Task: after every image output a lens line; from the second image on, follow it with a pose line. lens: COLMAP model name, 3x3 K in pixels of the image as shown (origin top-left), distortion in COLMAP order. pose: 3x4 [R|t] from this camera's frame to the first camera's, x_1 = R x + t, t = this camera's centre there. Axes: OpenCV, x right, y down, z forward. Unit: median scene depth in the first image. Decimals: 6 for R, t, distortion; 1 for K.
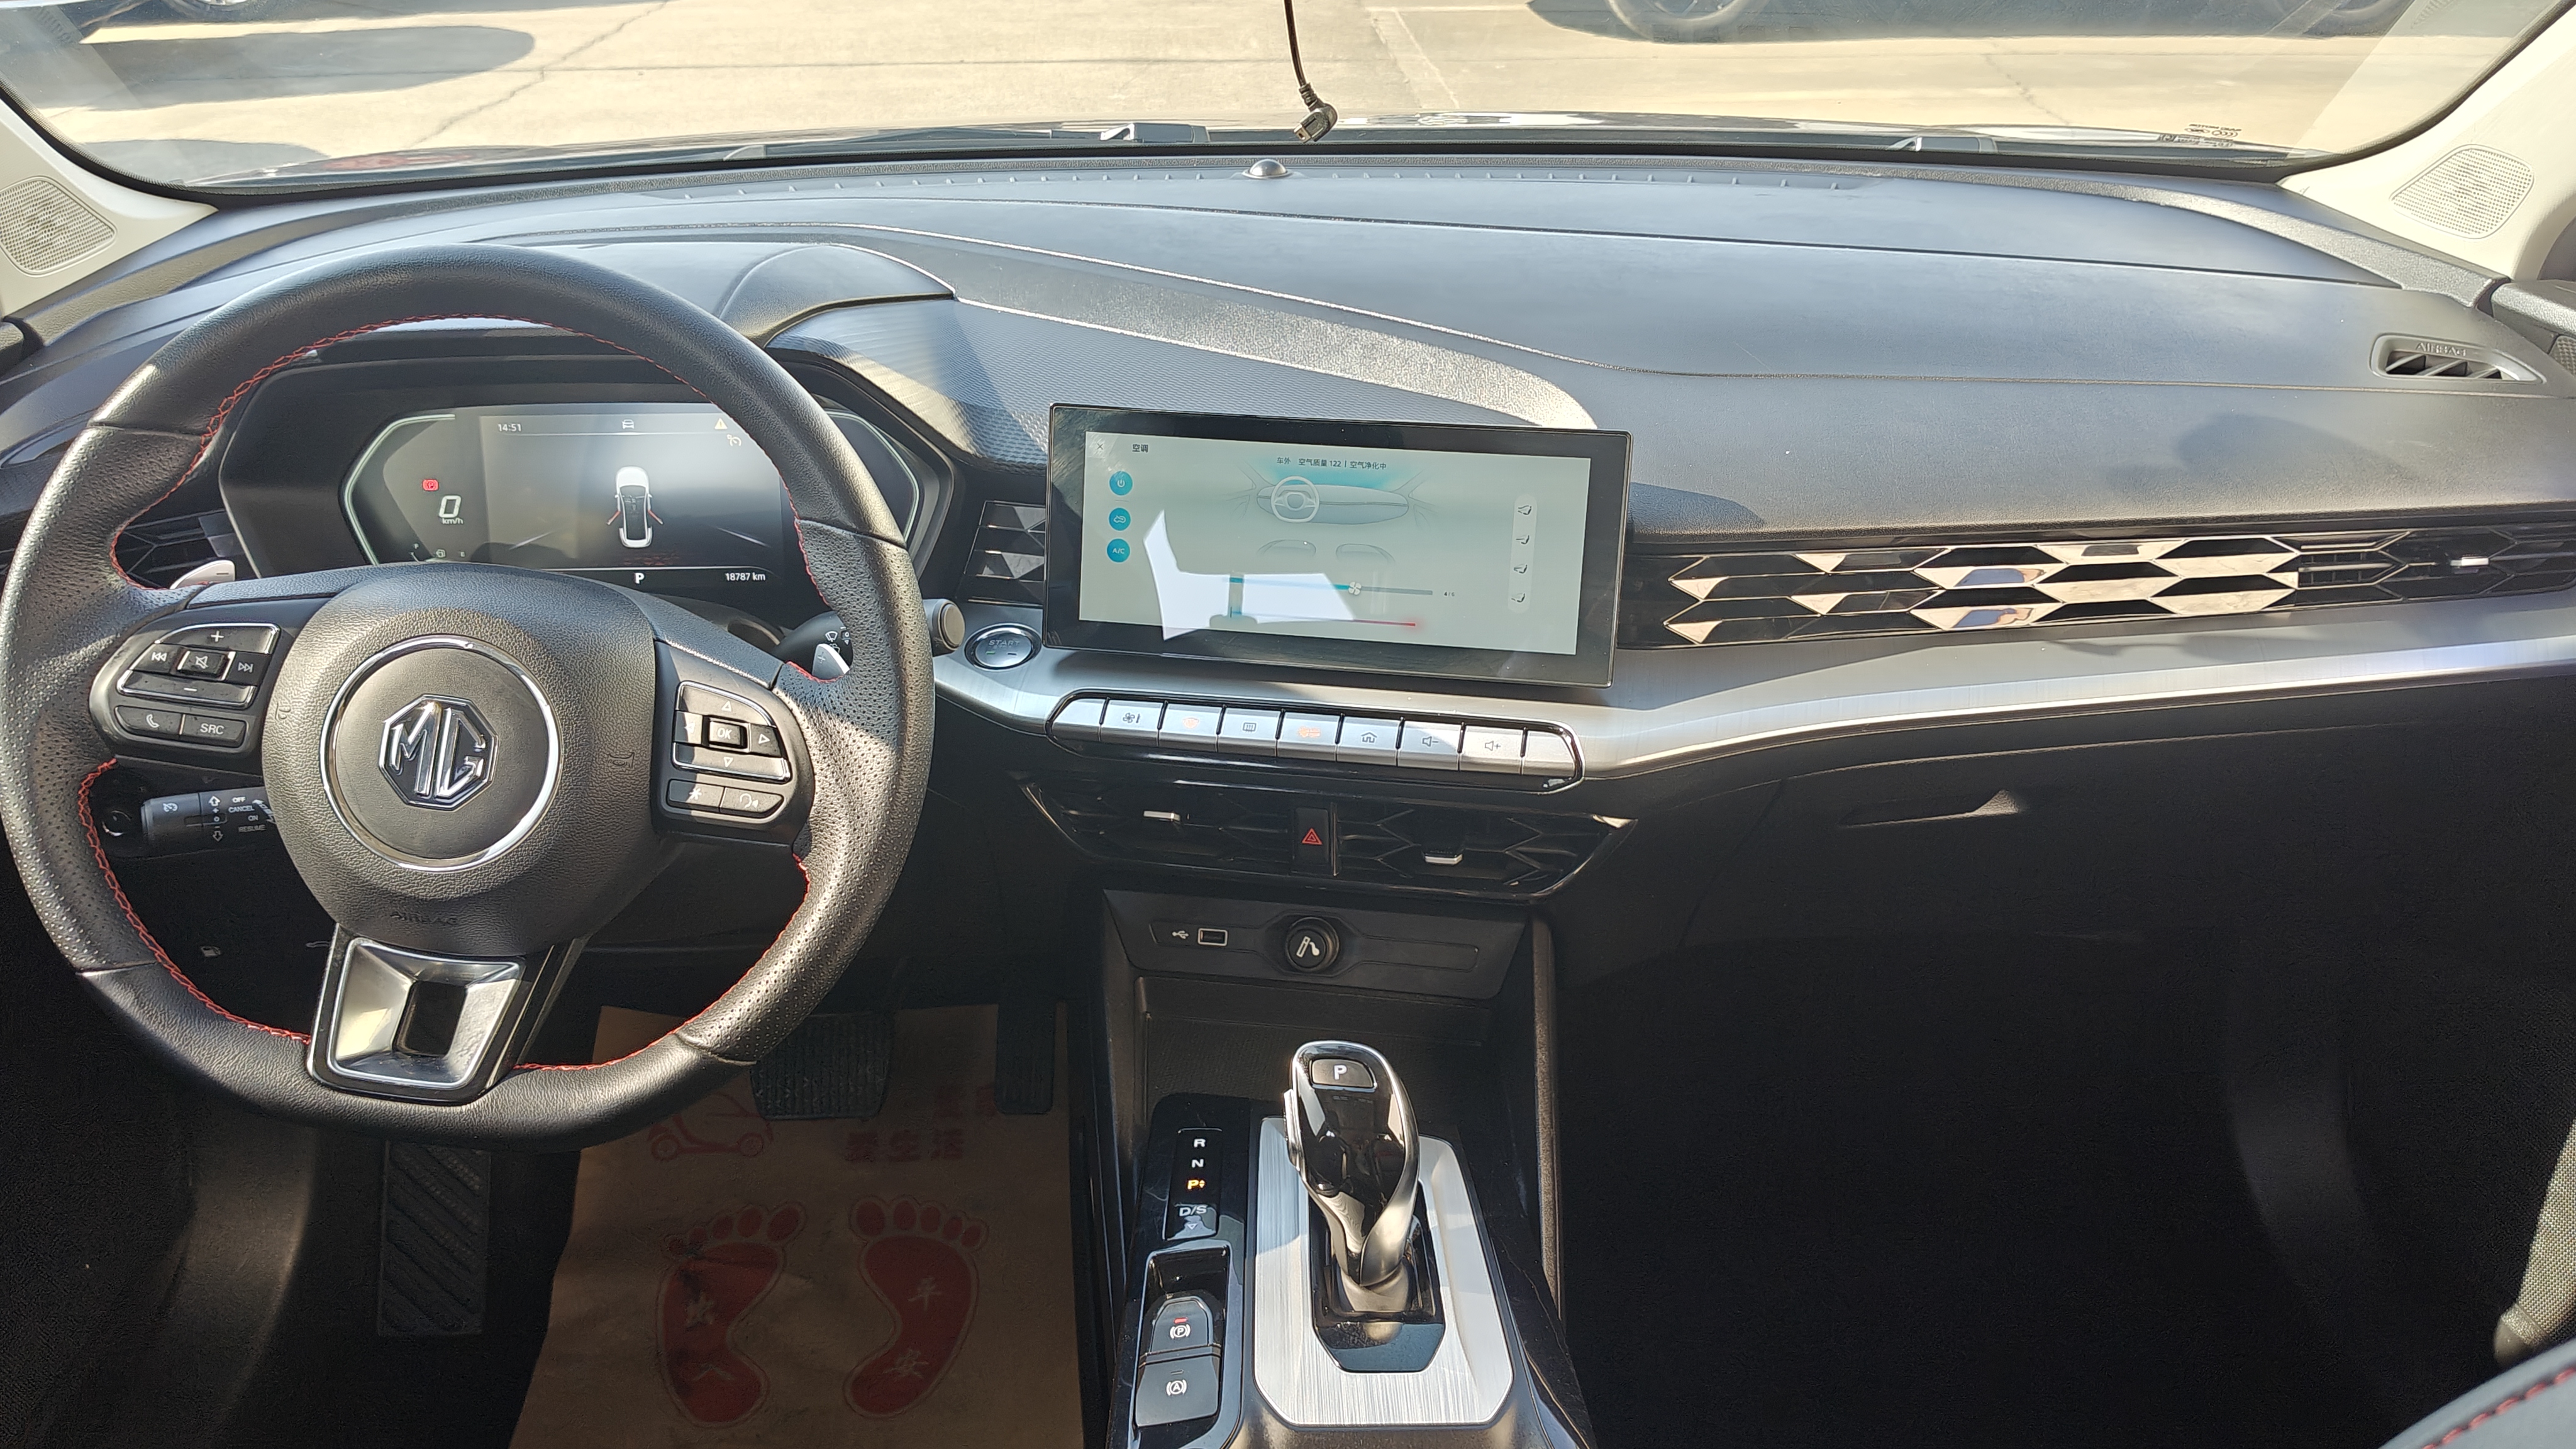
lens RADIAL K [[2139.3, 0, 1411.4], [0, 2139.3, 714.2], [0, 0, 1]] dist [0.063039, -0.147797]
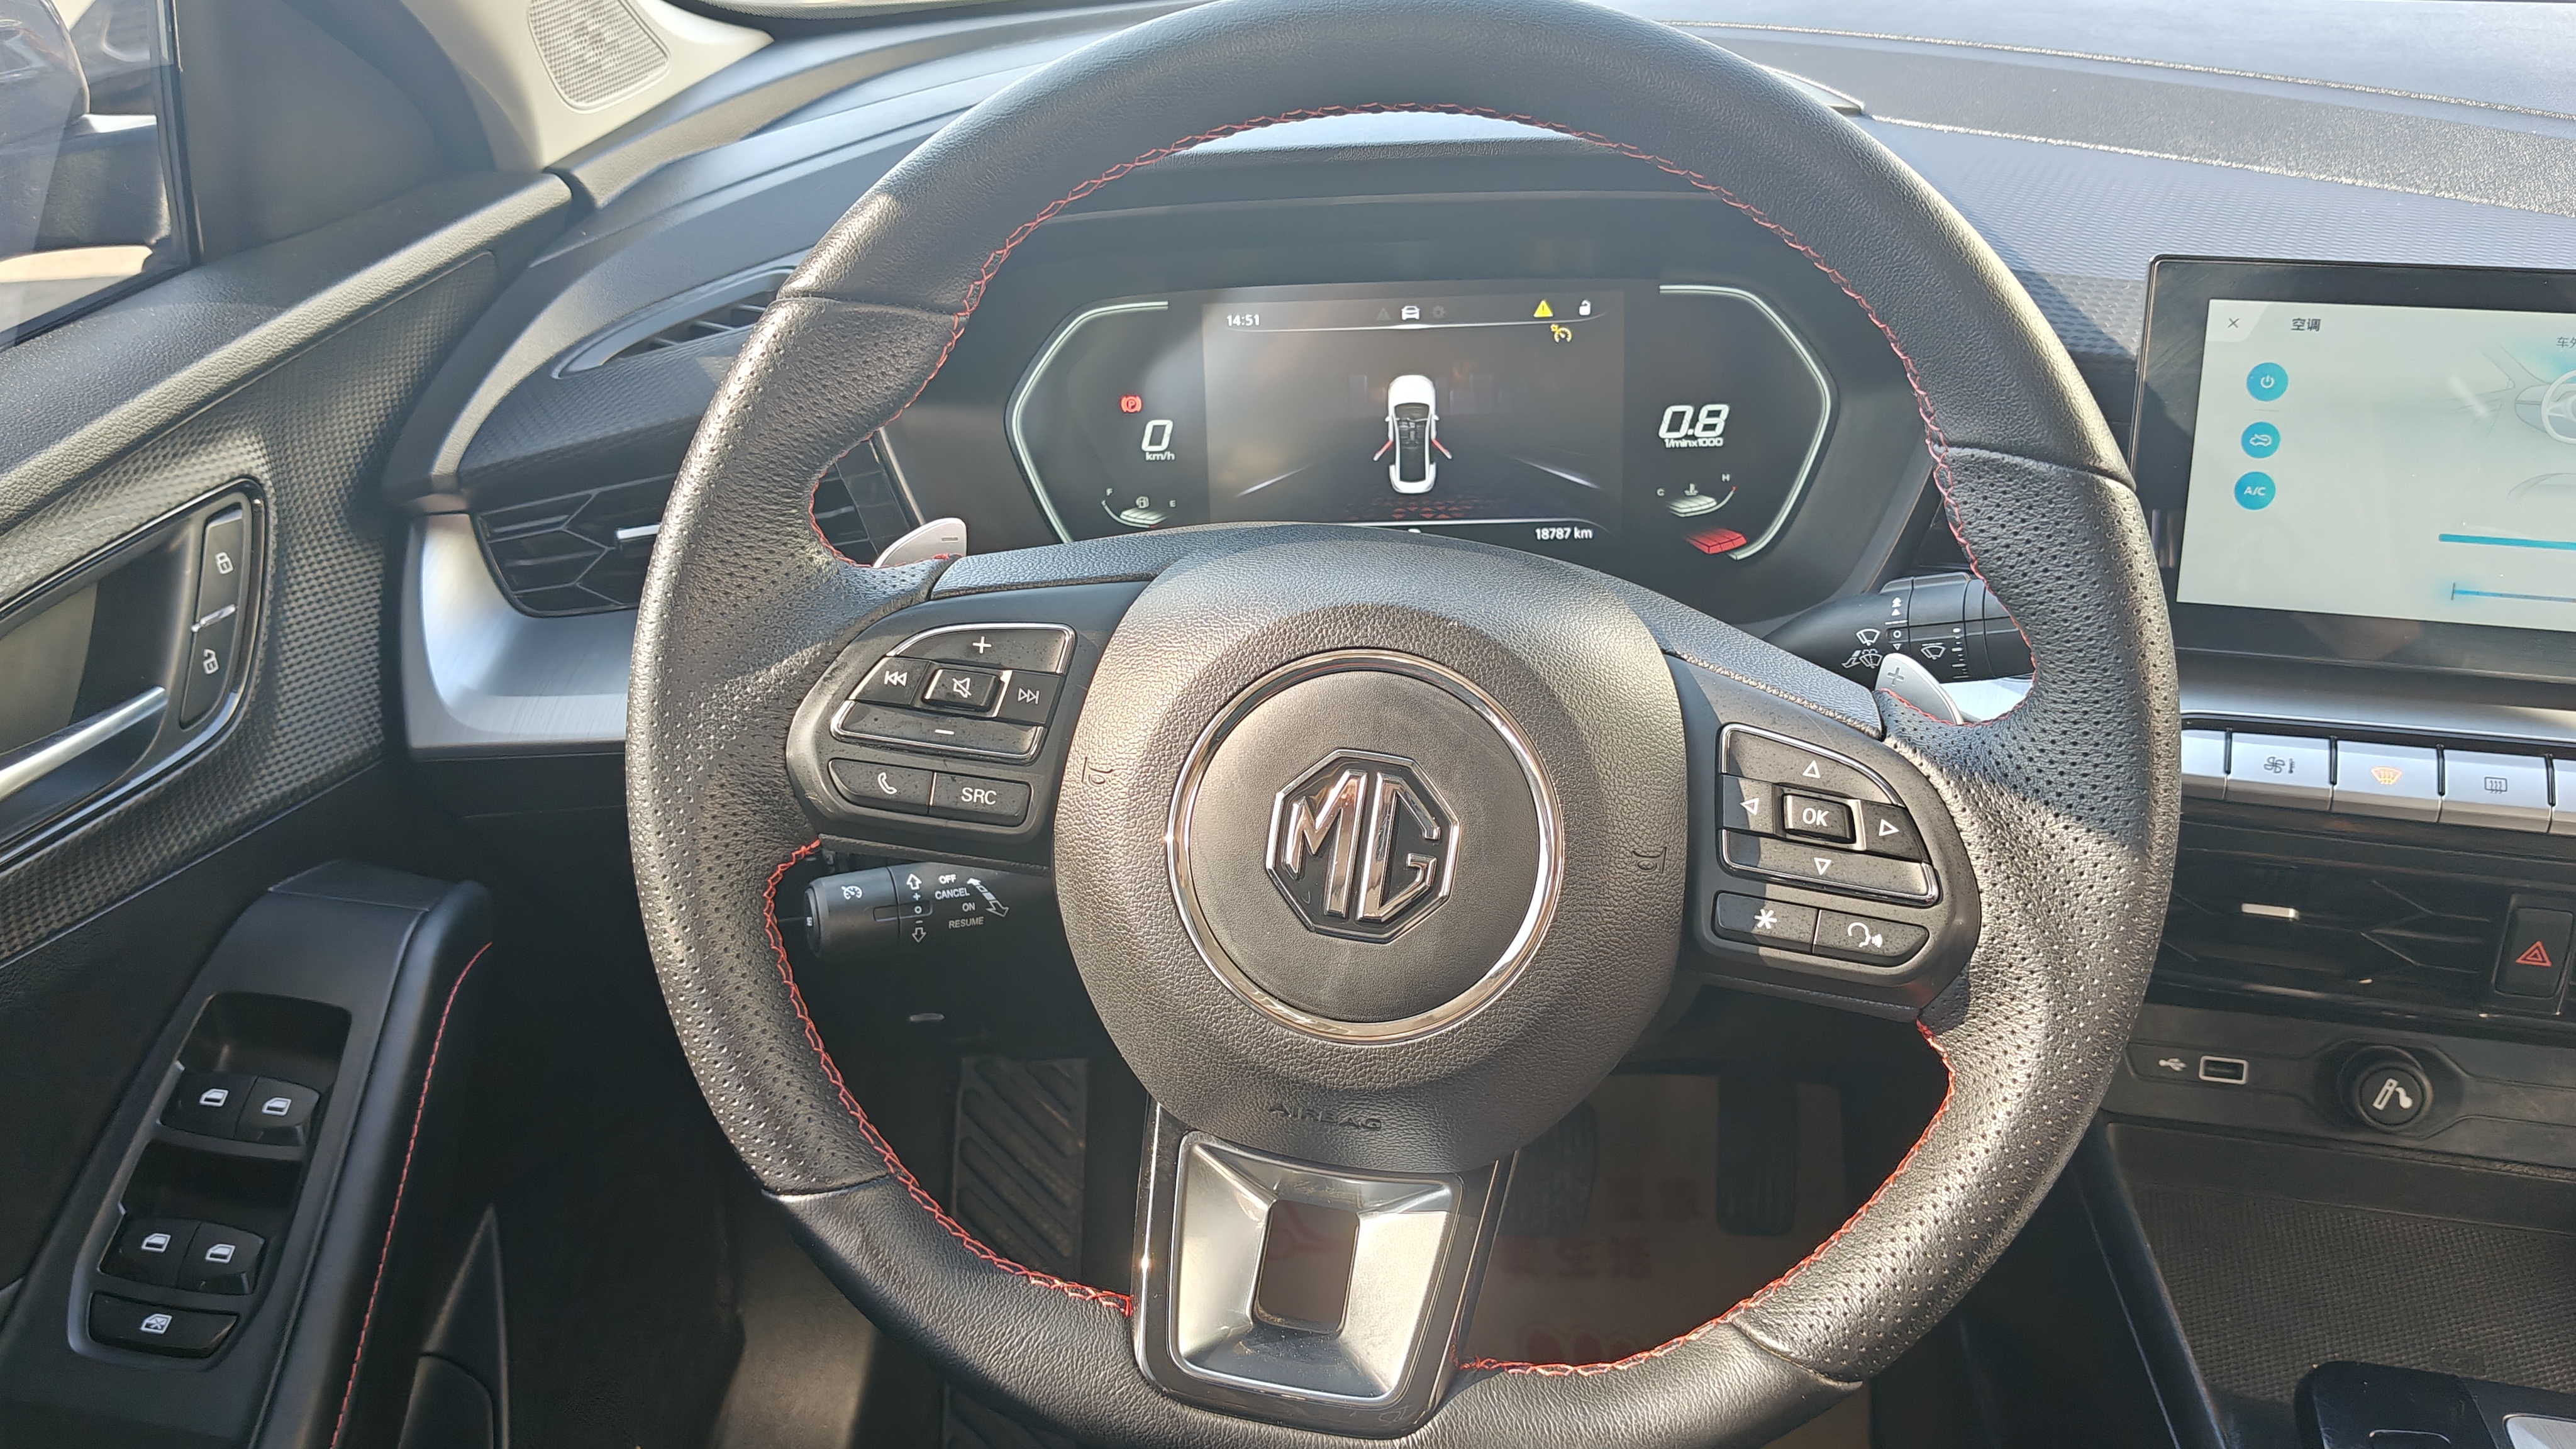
lens RADIAL K [[2139.3, 0, 1360.8], [0, 2139.3, 718.2], [0, 0, 1]] dist [0.063039, -0.147797]
pose [[0.989030, 0.011068, -0.147296, -0.305820], [-0.006075, 0.999393, 0.034303, -0.031526], [0.147587, -0.033031, 0.988497, 0.351294]]
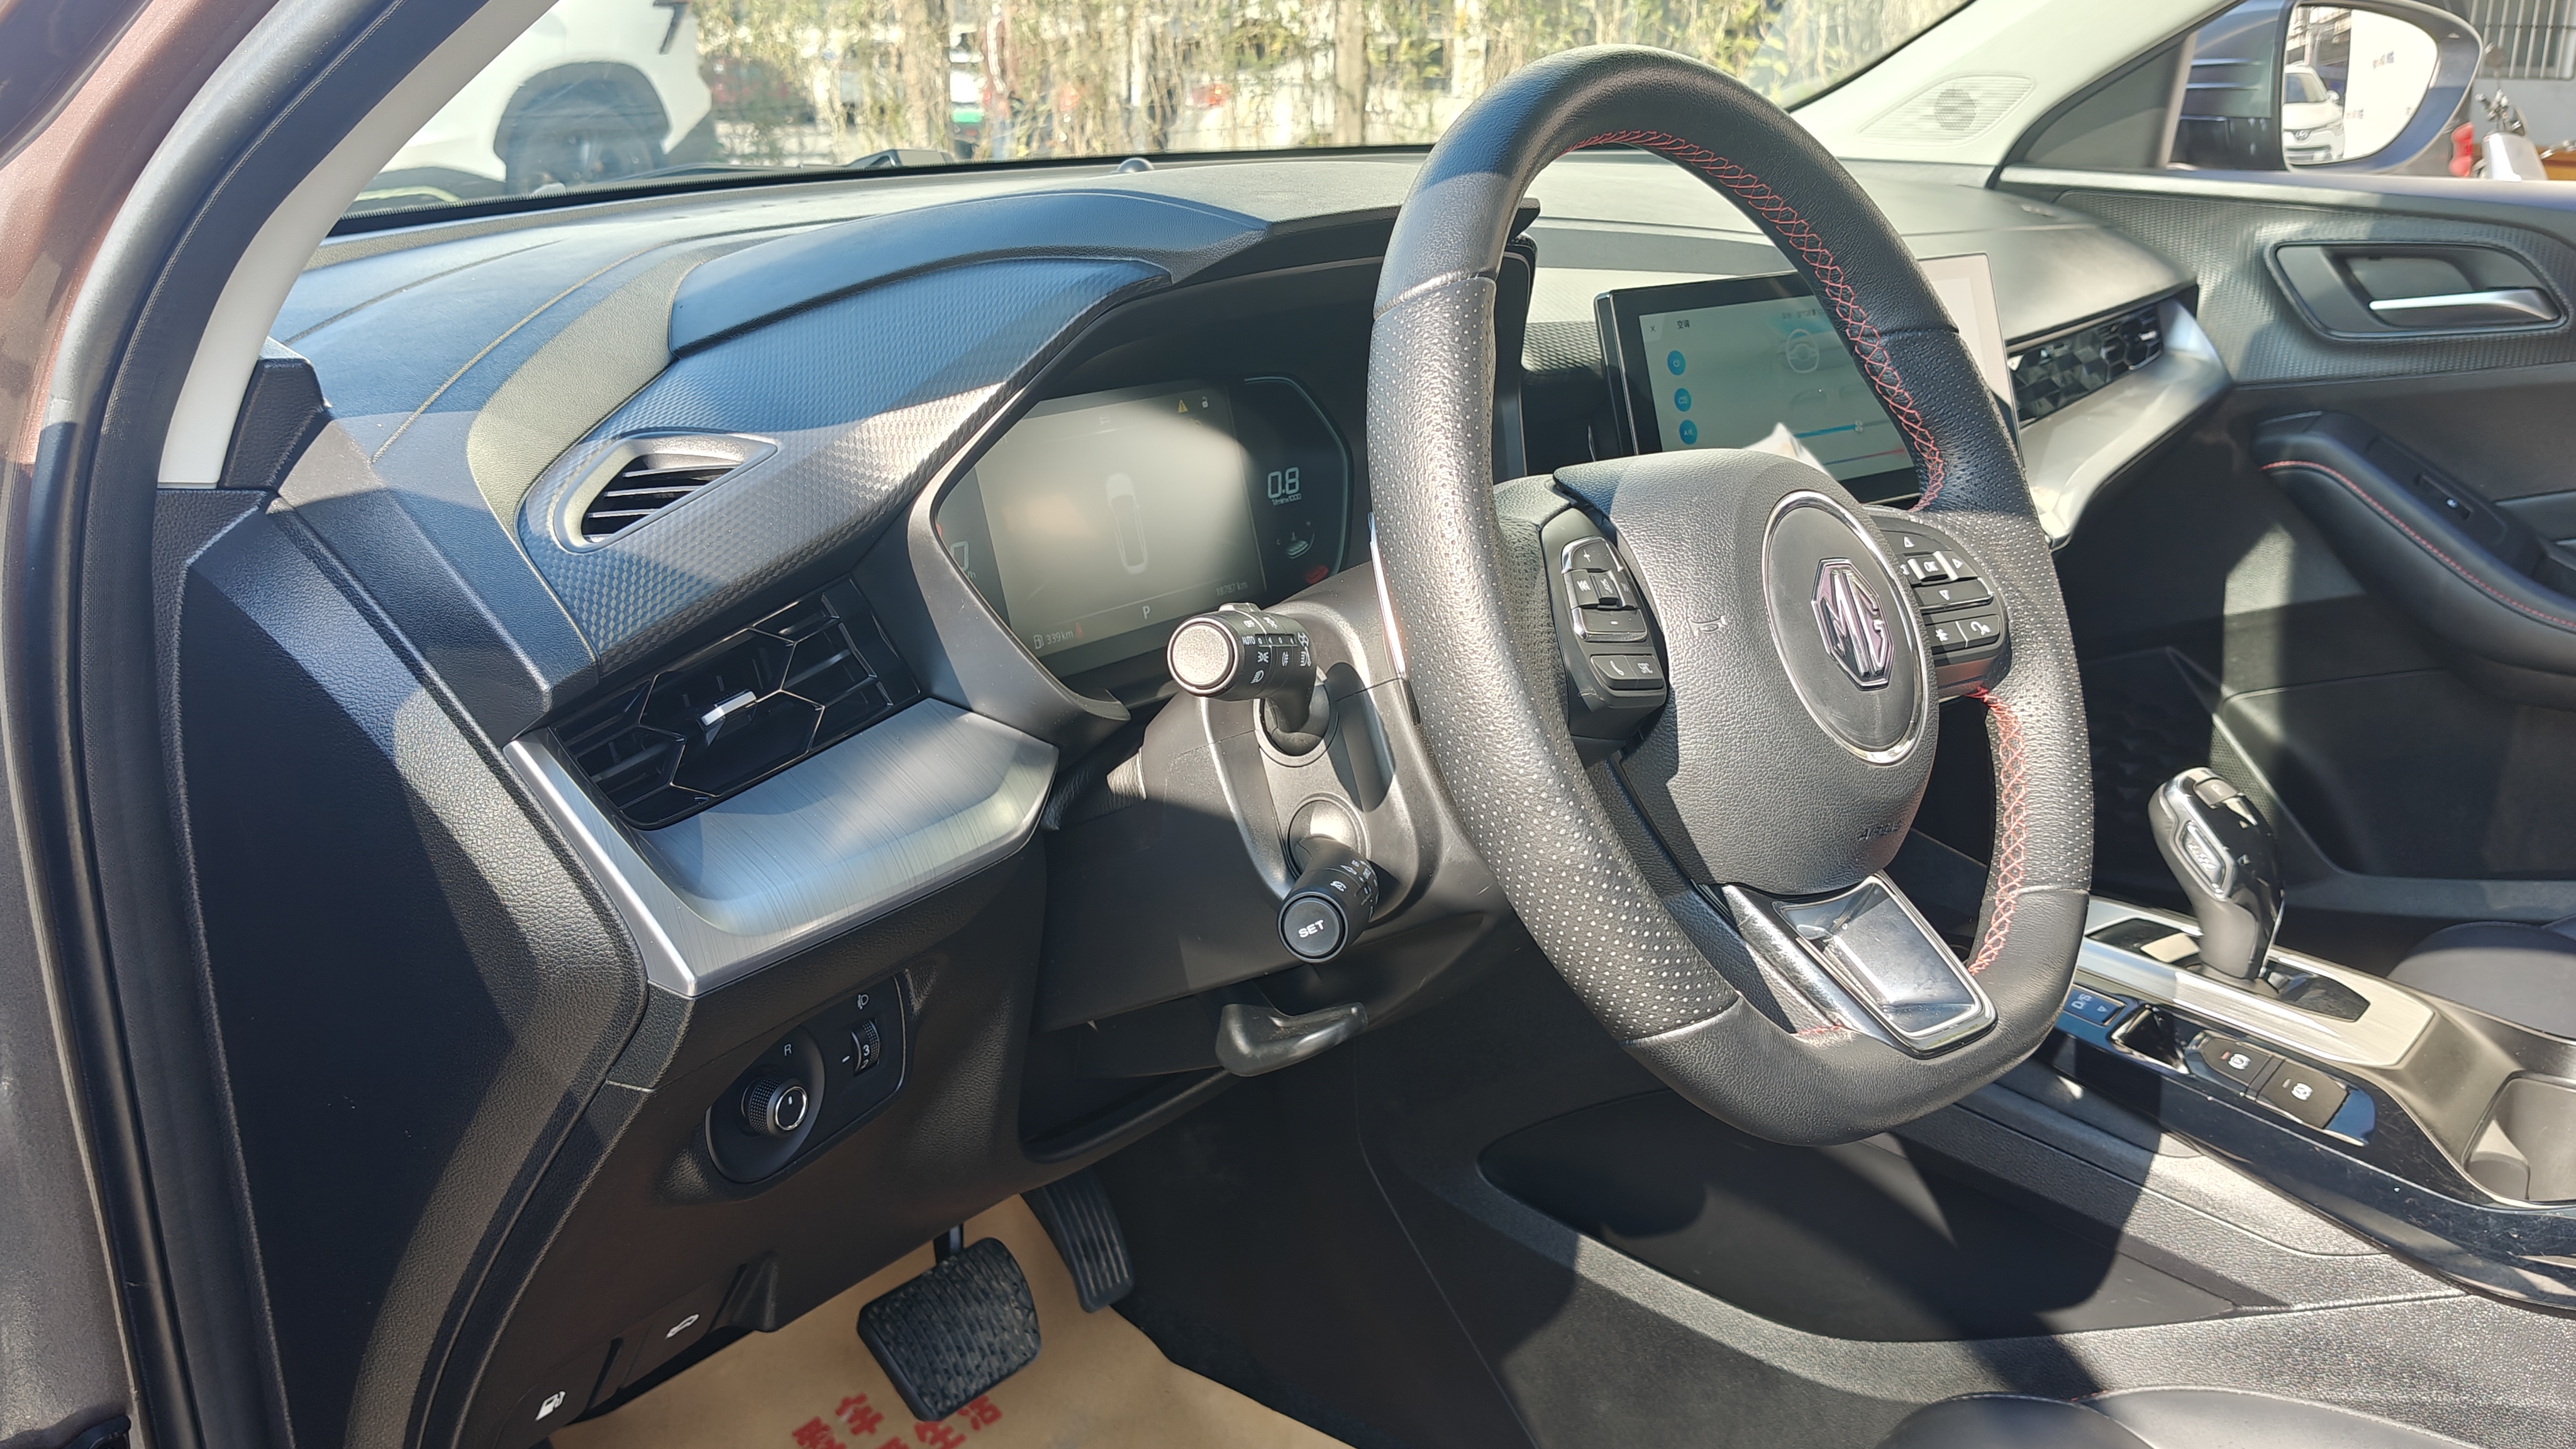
lens RADIAL K [[2139.3, 0, 1281.6], [0, 2139.3, 704.6], [0, 0, 1]] dist [0.063039, -0.147797]
pose [[0.663213, -0.217041, 0.716269, -0.984657], [0.319707, 0.947475, -0.008925, -0.011756], [-0.676710, 0.234915, 0.697767, 0.495463]]
